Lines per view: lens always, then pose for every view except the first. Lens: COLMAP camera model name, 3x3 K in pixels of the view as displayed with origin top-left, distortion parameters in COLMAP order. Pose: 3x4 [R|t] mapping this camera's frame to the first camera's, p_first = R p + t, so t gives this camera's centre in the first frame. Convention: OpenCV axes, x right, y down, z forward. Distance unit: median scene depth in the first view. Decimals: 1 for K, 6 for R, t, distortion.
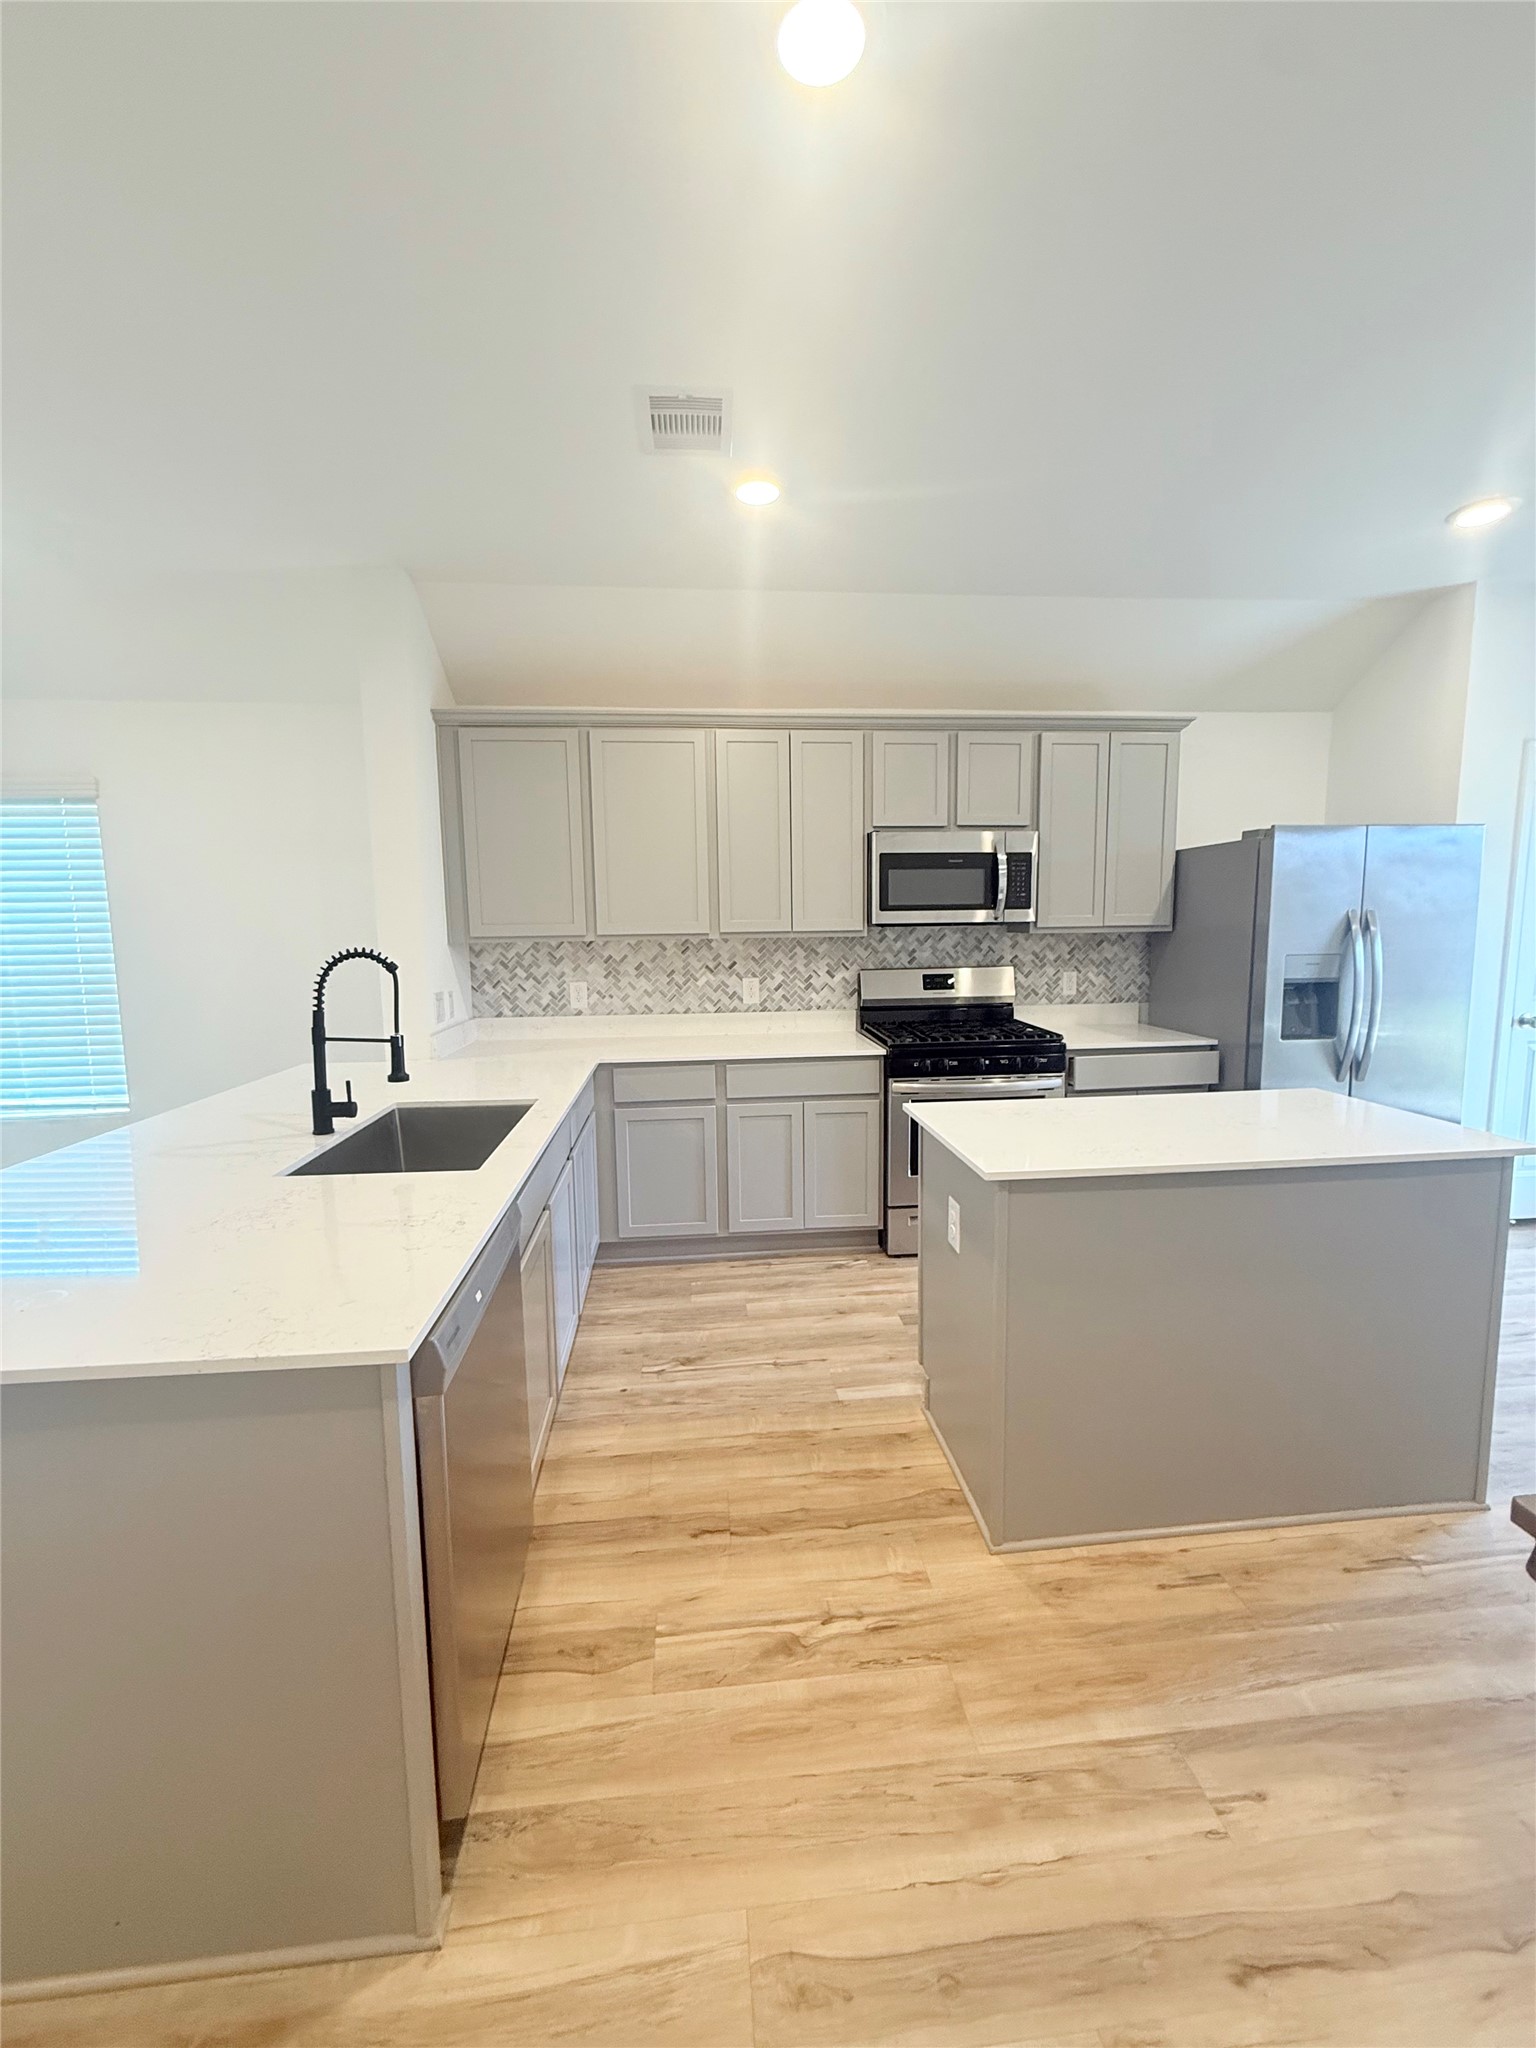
lens RADIAL K [[820.2, 0, 768.9], [0, 820.2, 1019.0], [0, 0, 1]] dist [0.000351, 0.000094]
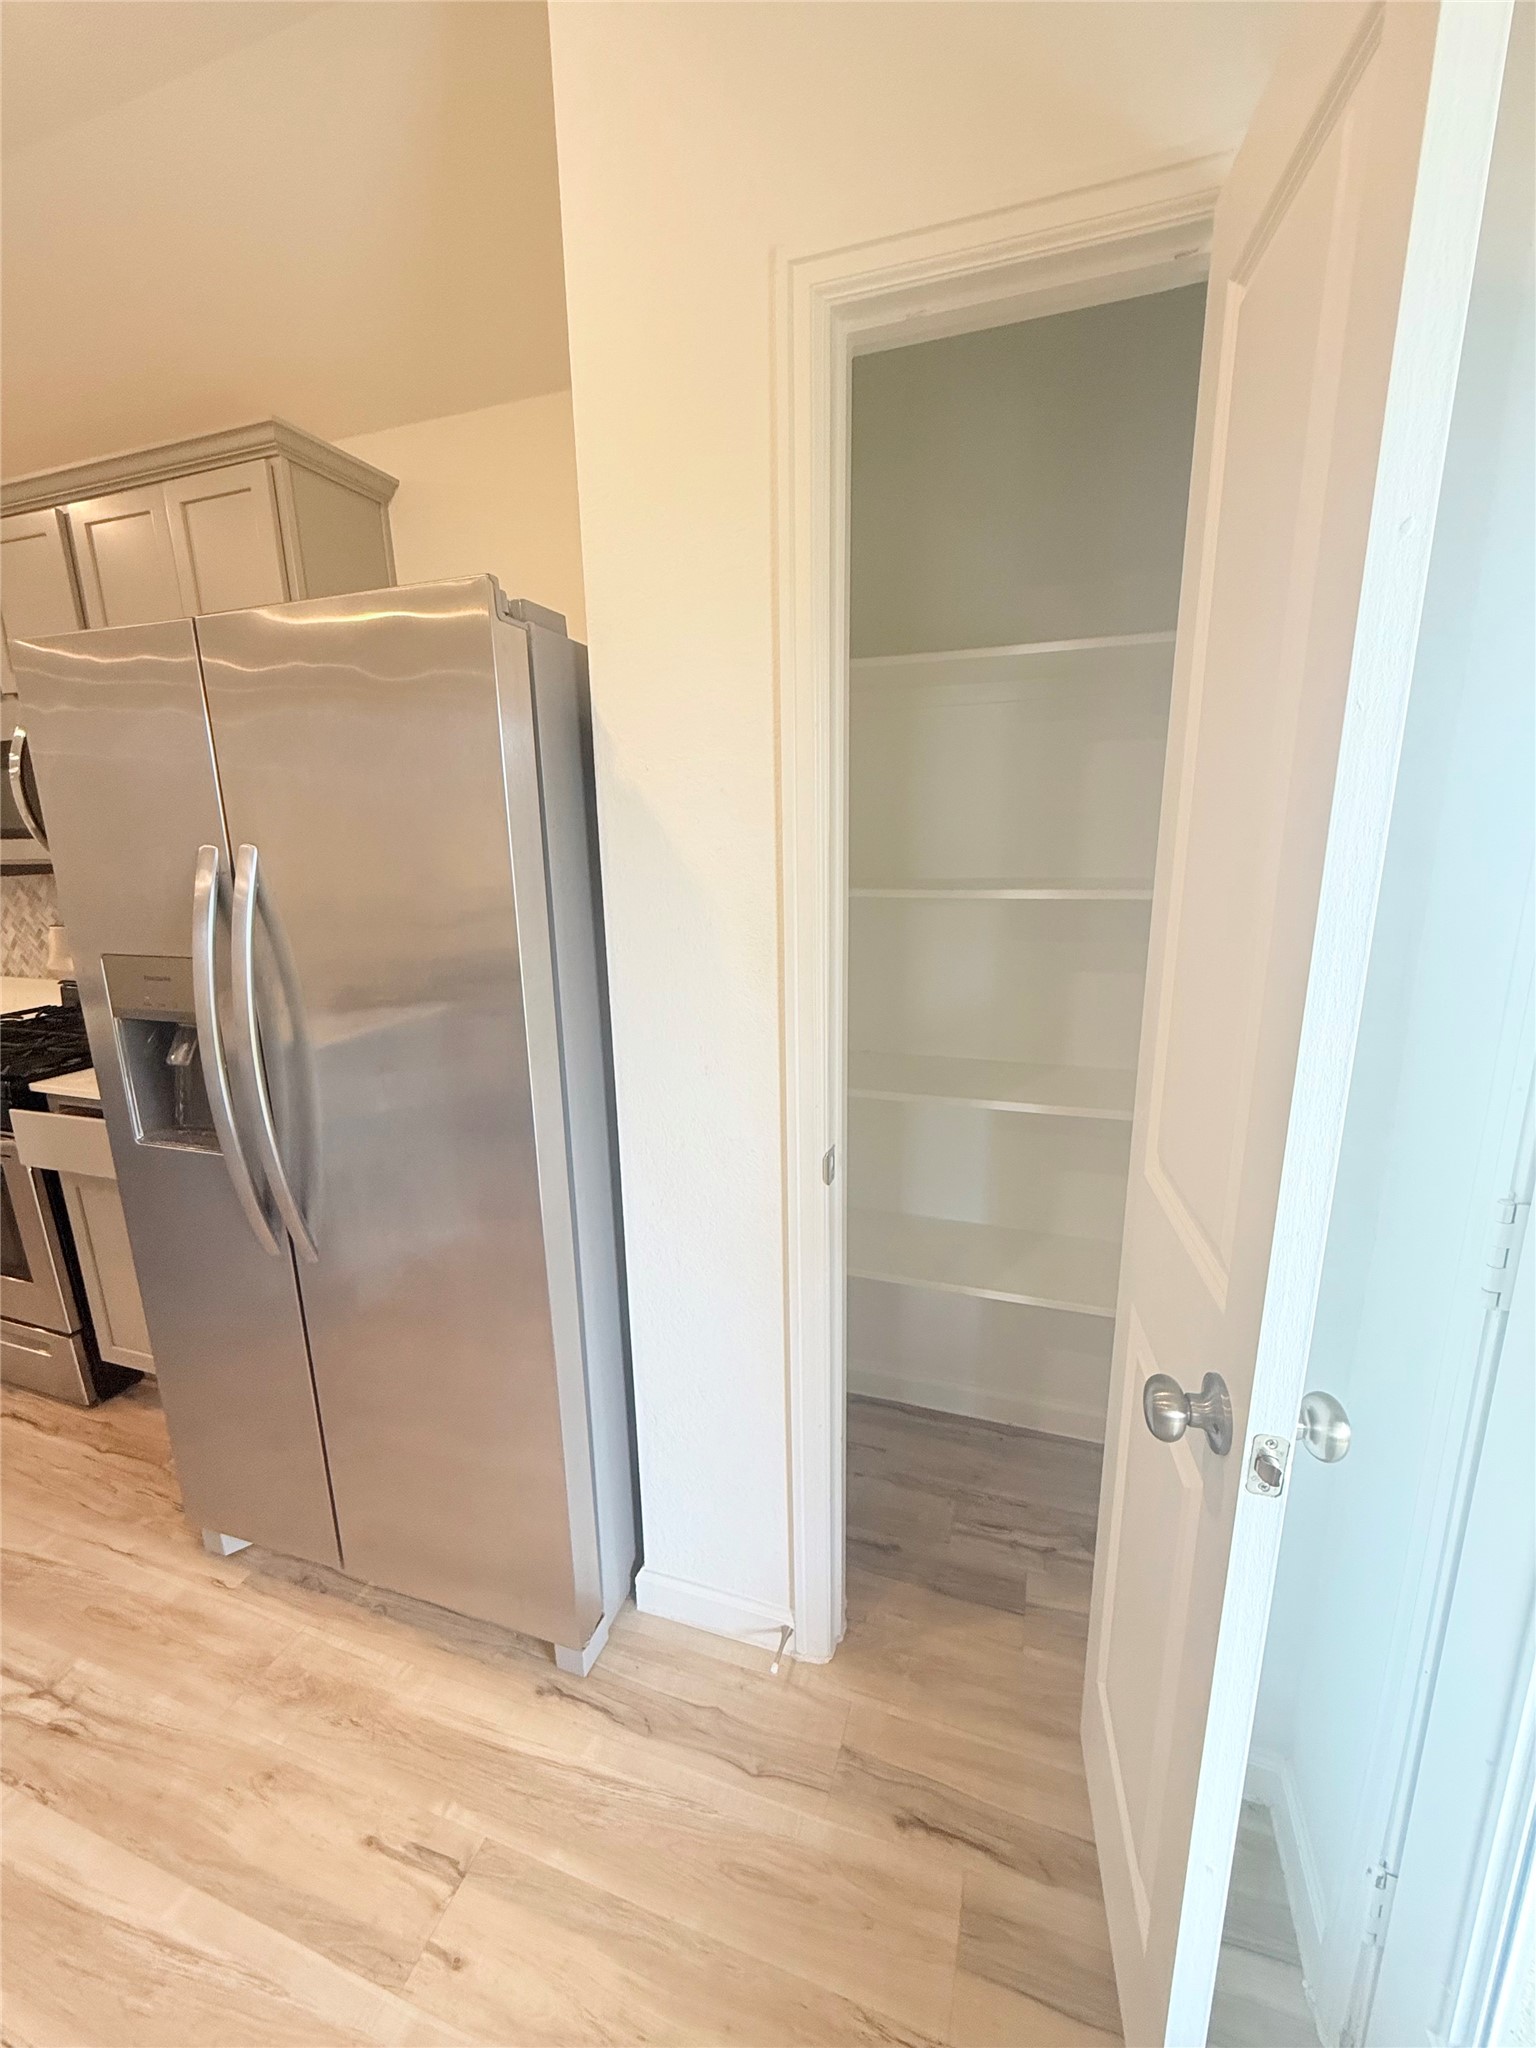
lens RADIAL K [[756.5, 0, 806.9], [0, 756.5, 1023.3], [0, 0, 1]] dist [-0.019878, 0.000066]
pose [[0.923033, 0.095318, -0.372726, 0.938757], [-0.043505, 0.988468, 0.145046, -0.097469], [0.382253, -0.117667, 0.916535, 0.673579]]
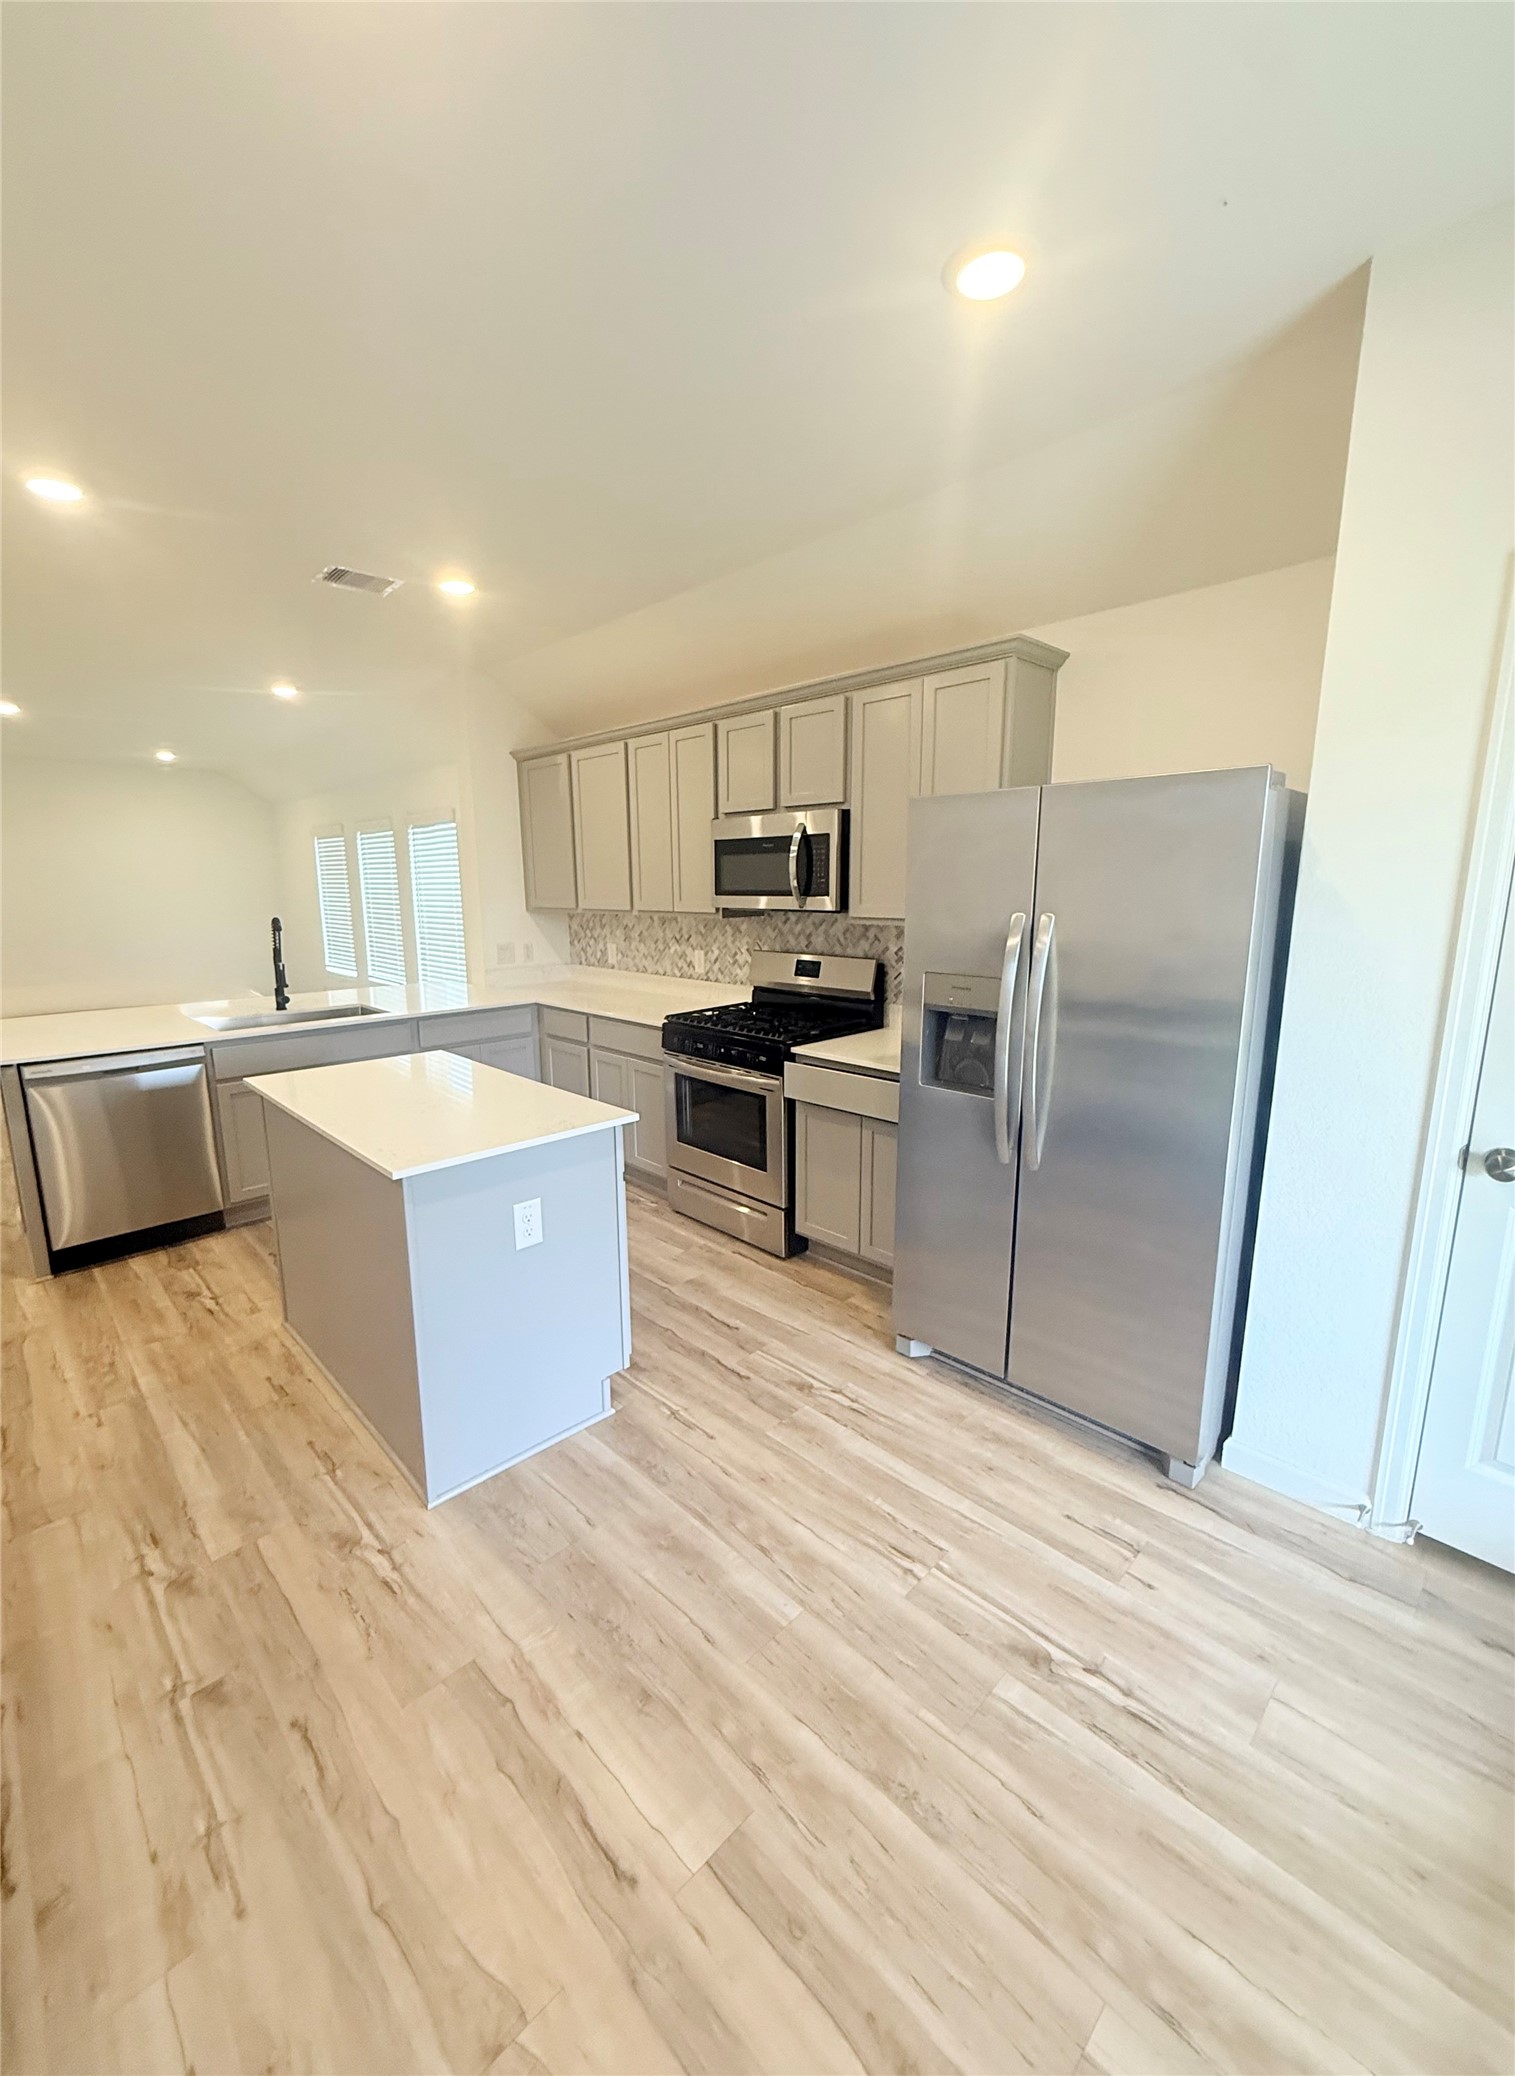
lens RADIAL K [[818.5, 0, 746.8], [0, 818.5, 1042.3], [0, 0, 1]] dist [-0.011905, 0.000423]
pose [[0.627389, 0.160998, -0.761881, 0.922790], [-0.091158, 0.986851, 0.133471, -0.082905], [0.773352, -0.014286, 0.633816, 0.336116]]
